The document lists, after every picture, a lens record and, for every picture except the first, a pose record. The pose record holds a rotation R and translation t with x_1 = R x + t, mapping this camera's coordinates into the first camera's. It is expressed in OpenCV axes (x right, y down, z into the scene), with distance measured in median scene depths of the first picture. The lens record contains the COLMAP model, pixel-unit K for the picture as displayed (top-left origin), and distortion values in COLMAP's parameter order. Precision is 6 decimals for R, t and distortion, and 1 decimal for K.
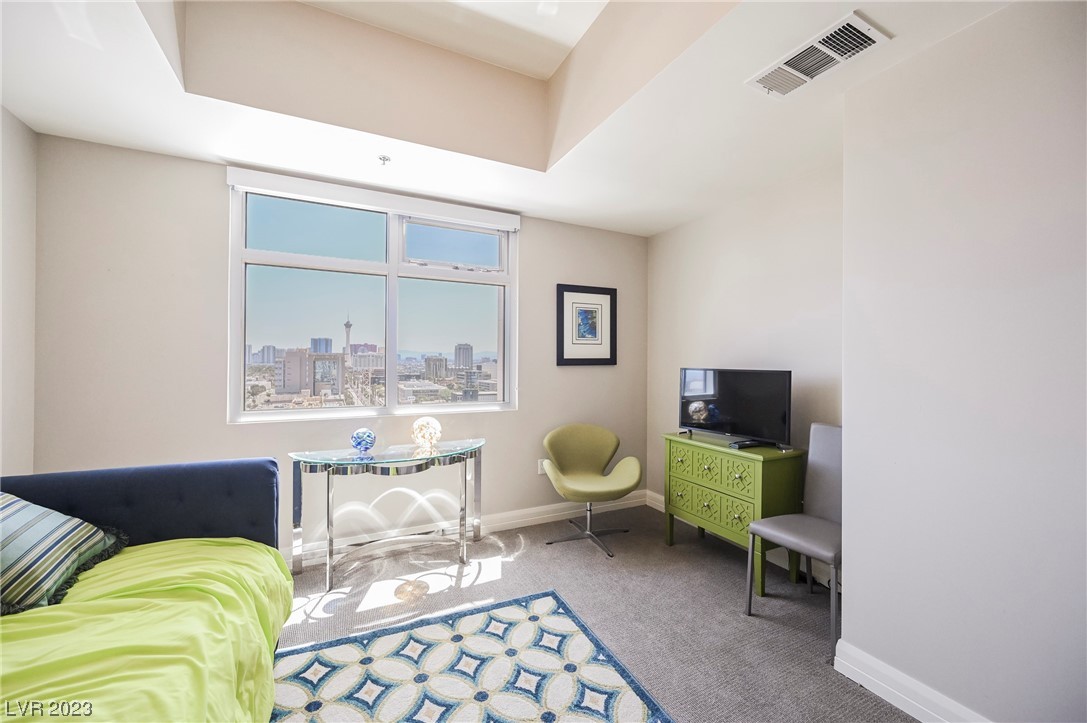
lens RADIAL K [[427.5, 0, 541.0], [0, 427.5, 360.5], [0, 0, 1]] dist [-0.001993, -0.000082]
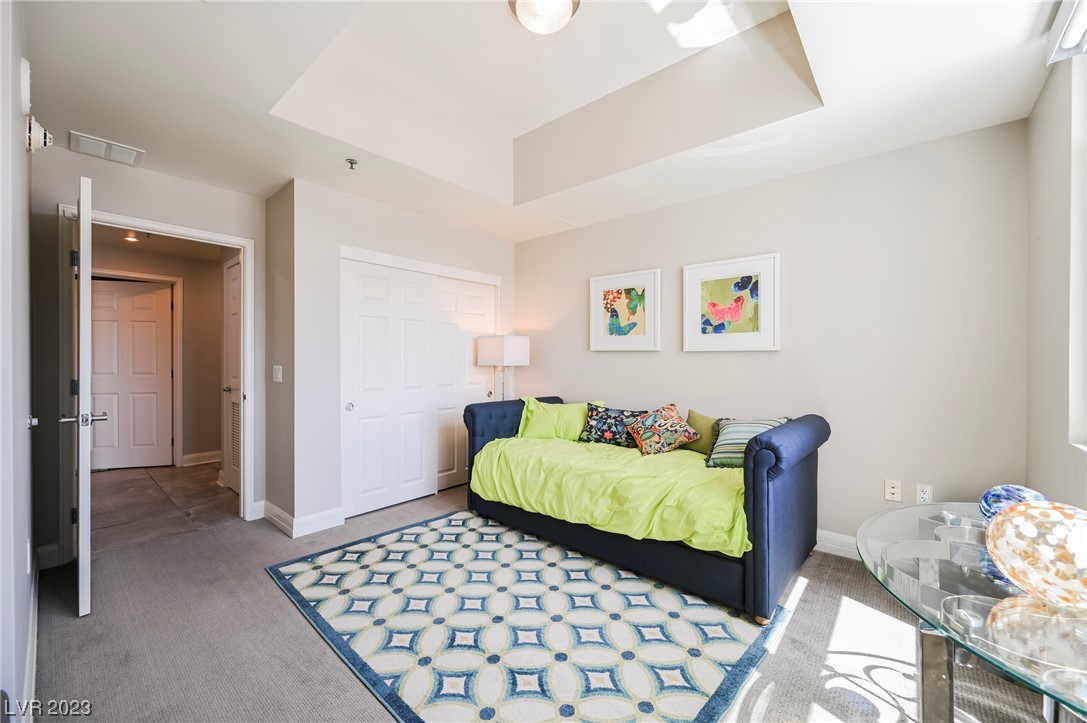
lens RADIAL K [[425.4, 0, 541.1], [0, 425.4, 360.6], [0, 0, 1]] dist [-0.001229, -0.000036]
pose [[-0.918156, -0.005990, -0.396174, 0.188331], [-0.005522, 0.999982, -0.002321, 0.031345], [0.396181, 0.000056, -0.918172, 1.119684]]
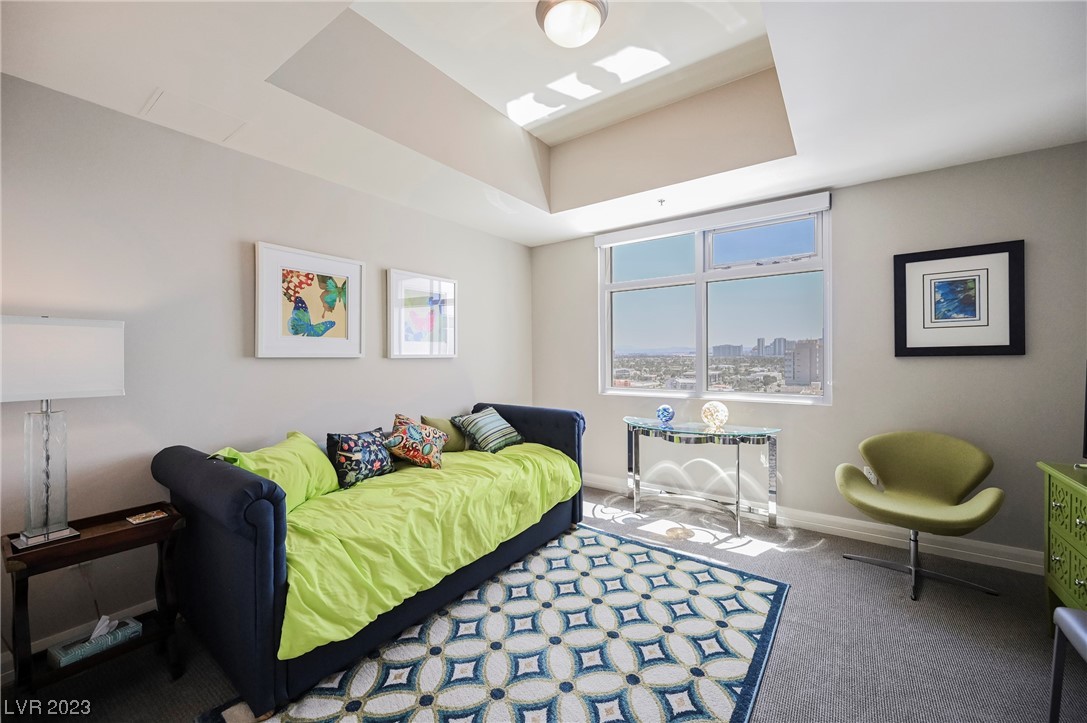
lens RADIAL K [[425.4, 0, 541.1], [0, 425.4, 360.6], [0, 0, 1]] dist [-0.001229, -0.000036]
pose [[0.472240, 0.002790, -0.881466, 0.524993], [0.014552, 0.999834, 0.010960, 0.000971], [0.881350, -0.018003, 0.472121, 0.035871]]
